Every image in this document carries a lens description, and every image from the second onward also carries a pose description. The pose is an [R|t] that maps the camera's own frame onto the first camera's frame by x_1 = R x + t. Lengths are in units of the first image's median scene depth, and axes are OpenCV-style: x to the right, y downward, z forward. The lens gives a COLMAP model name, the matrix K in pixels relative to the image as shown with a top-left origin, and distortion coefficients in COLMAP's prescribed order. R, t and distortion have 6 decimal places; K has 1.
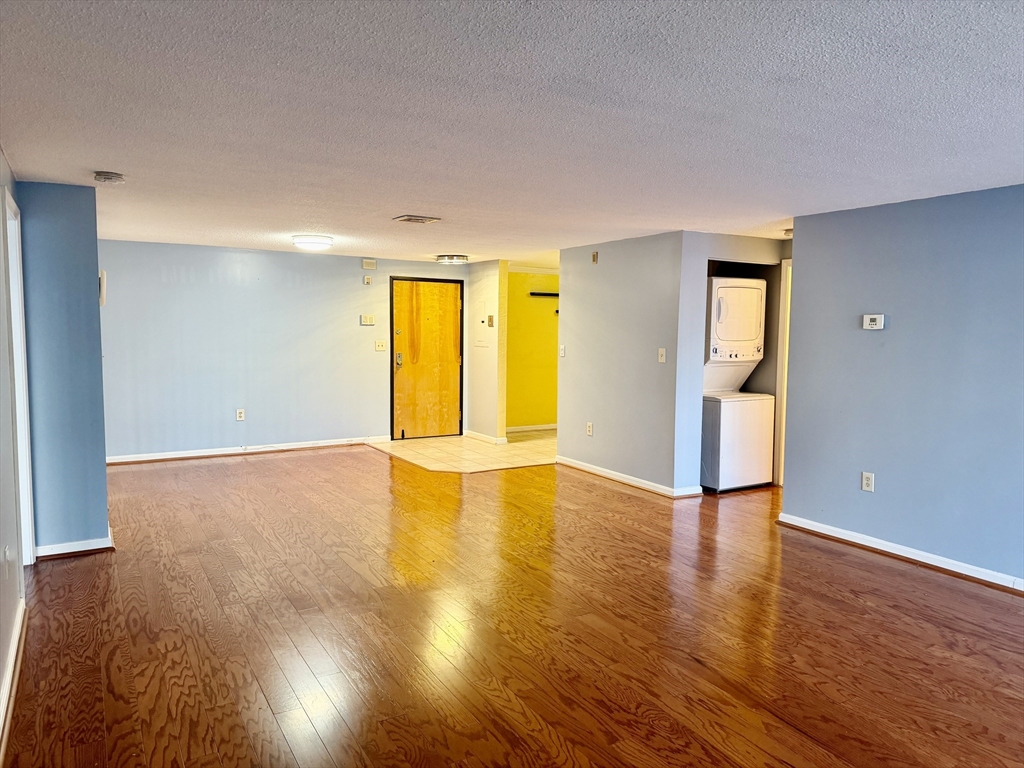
lens RADIAL K [[712.5, 0, 512.0], [0, 712.5, 386.8], [0, 0, 1]] dist [0.063864, -0.072069]
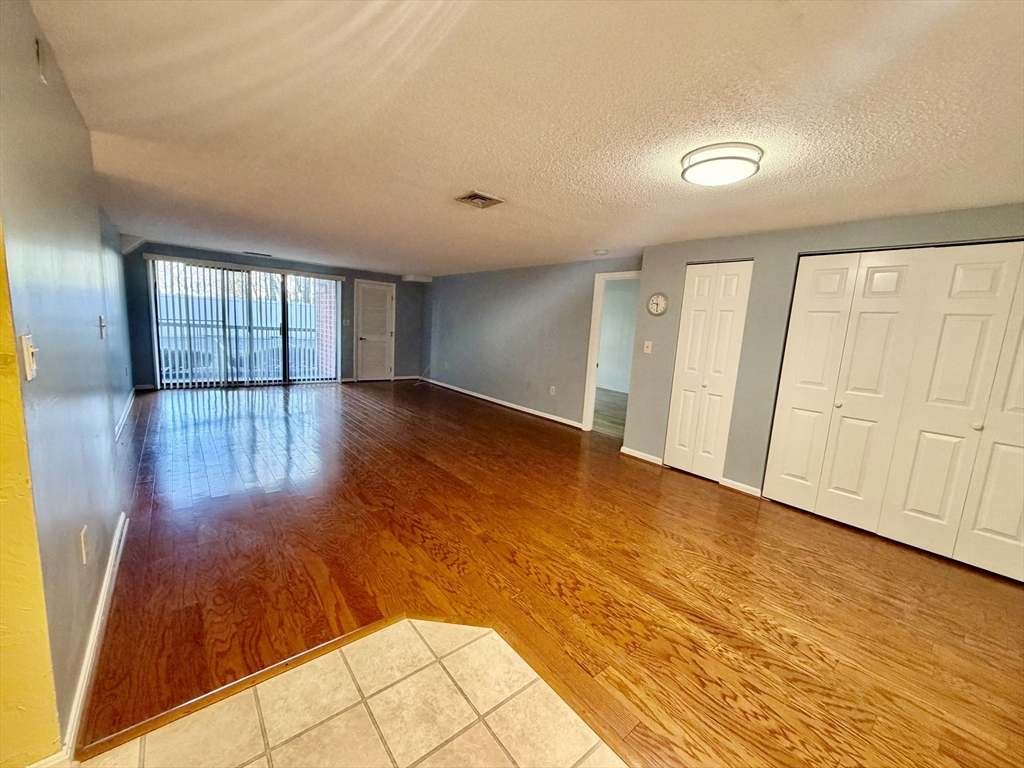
lens RADIAL K [[406.9, 0, 508.7], [0, 406.9, 383.9], [0, 0, 1]] dist [0.002485, 0.000081]
pose [[-0.986691, -0.047021, -0.155658, -0.111979], [-0.081879, 0.970731, 0.225782, -0.136939], [0.140486, 0.235522, -0.961662, 1.790181]]
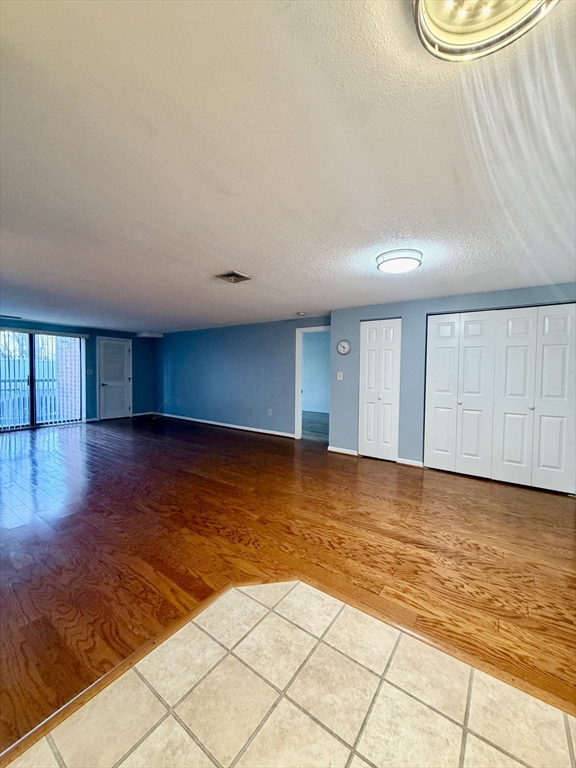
lens RADIAL K [[305.2, 0, 286.6], [0, 305.2, 381.4], [0, 0, 1]] dist [0.002485, 0.000081]
pose [[-0.917599, -0.006215, -0.397458, 0.003031], [-0.054010, 0.992554, 0.109173, -0.120338], [0.393820, 0.121644, -0.911103, 1.792988]]
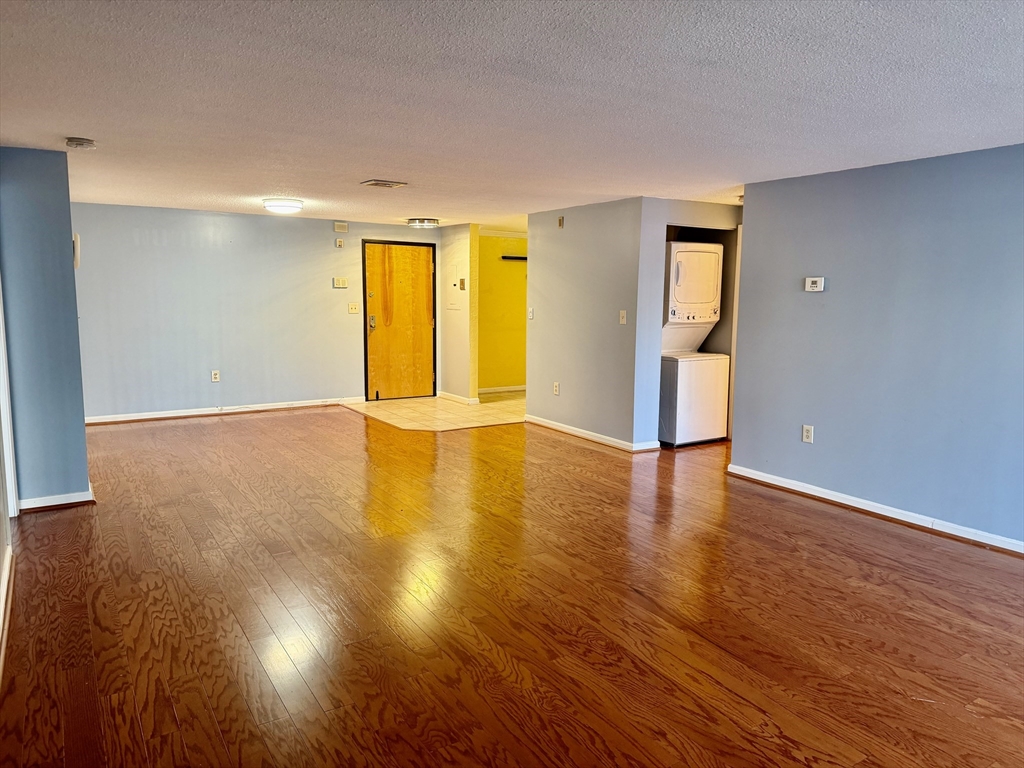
lens RADIAL K [[712.5, 0, 515.4], [0, 712.5, 381.4], [0, 0, 1]] dist [0.063864, -0.072069]
pose [[0.999503, -0.004081, 0.031256, 0.024622], [0.002747, 0.999088, 0.042609, 0.006481], [-0.031402, -0.042502, 0.998603, -0.053843]]
